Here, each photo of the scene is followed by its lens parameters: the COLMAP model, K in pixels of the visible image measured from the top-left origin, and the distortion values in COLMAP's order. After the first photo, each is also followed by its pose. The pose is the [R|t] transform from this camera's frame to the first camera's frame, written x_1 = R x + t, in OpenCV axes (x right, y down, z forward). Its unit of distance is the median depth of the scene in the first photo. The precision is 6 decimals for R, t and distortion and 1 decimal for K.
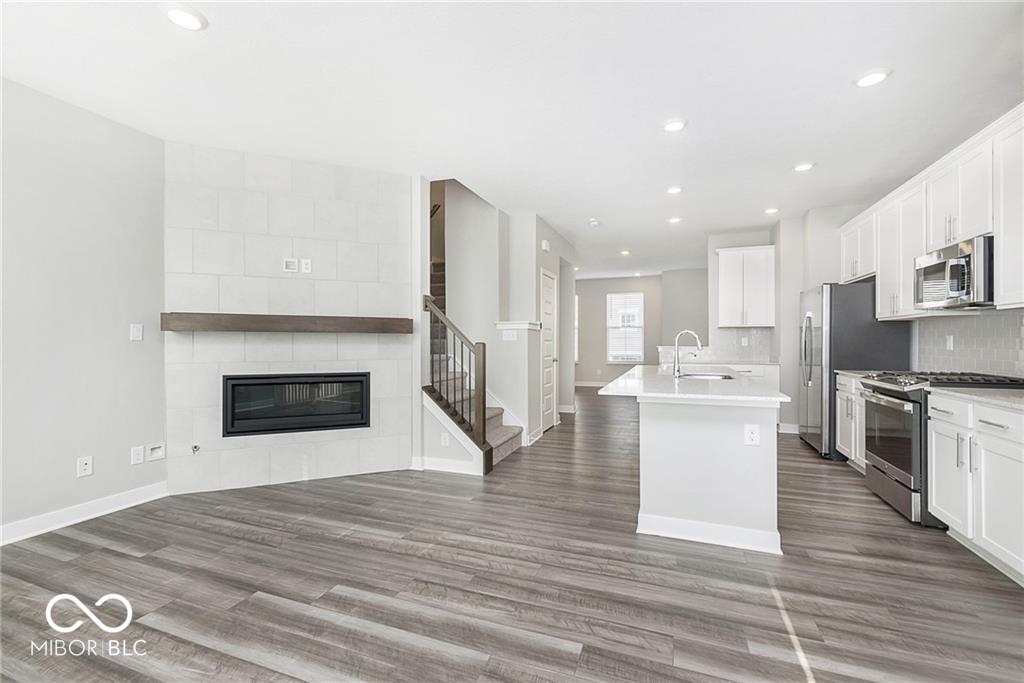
lens RADIAL K [[447.8, 0, 499.8], [0, 447.8, 339.0], [0, 0, 1]] dist [0.007499, -0.004397]
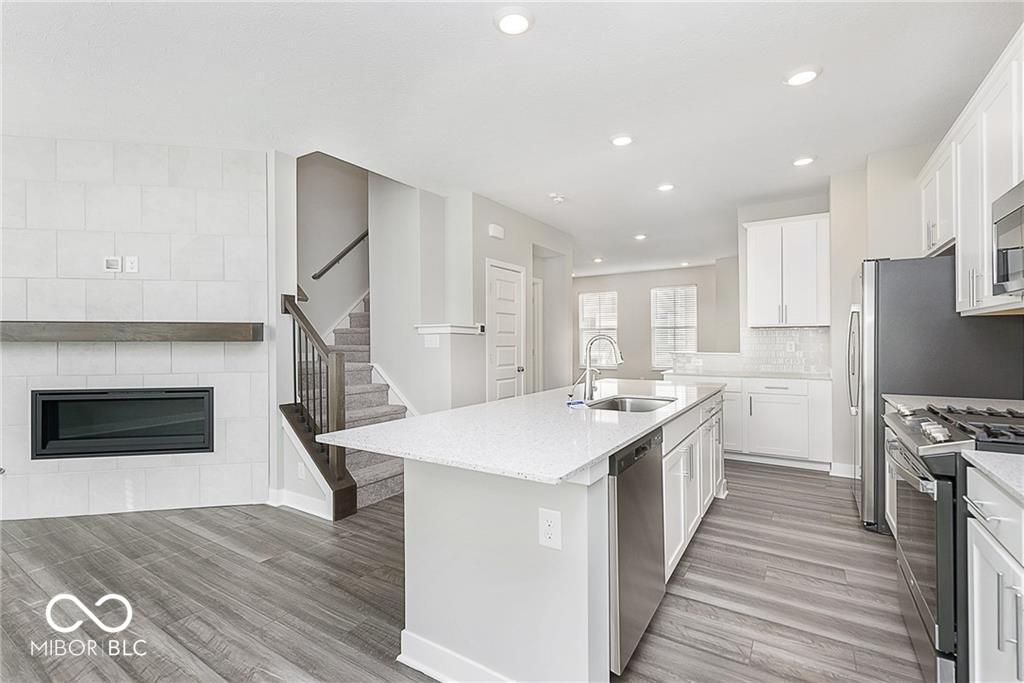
lens RADIAL K [[447.8, 0, 476.8], [0, 447.8, 345.8], [0, 0, 1]] dist [0.007499, -0.004397]
pose [[0.973627, -0.002048, -0.228137, 0.444569], [0.004796, 0.999922, 0.011493, -0.013824], [0.228096, -0.012284, 0.973561, 0.329618]]
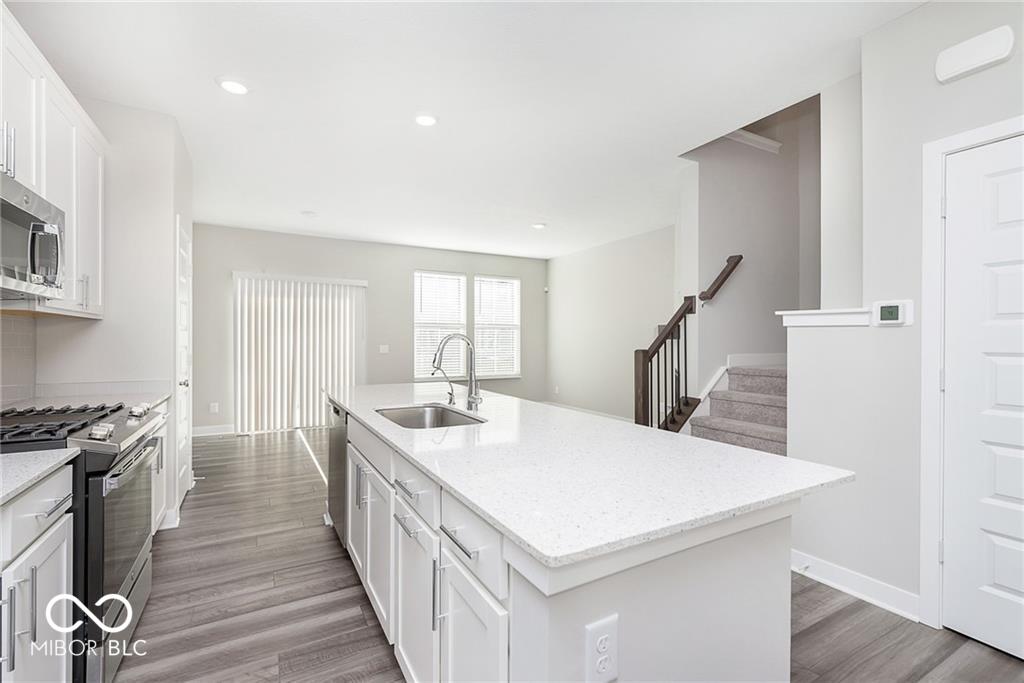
lens RADIAL K [[447.8, 0, 504.1], [0, 447.8, 336.5], [0, 0, 1]] dist [0.007499, -0.004397]
pose [[-0.627752, -0.008185, -0.778370, 0.928952], [-0.001955, 0.999958, -0.008938, -0.011909], [0.778411, -0.004089, -0.627742, 1.551275]]
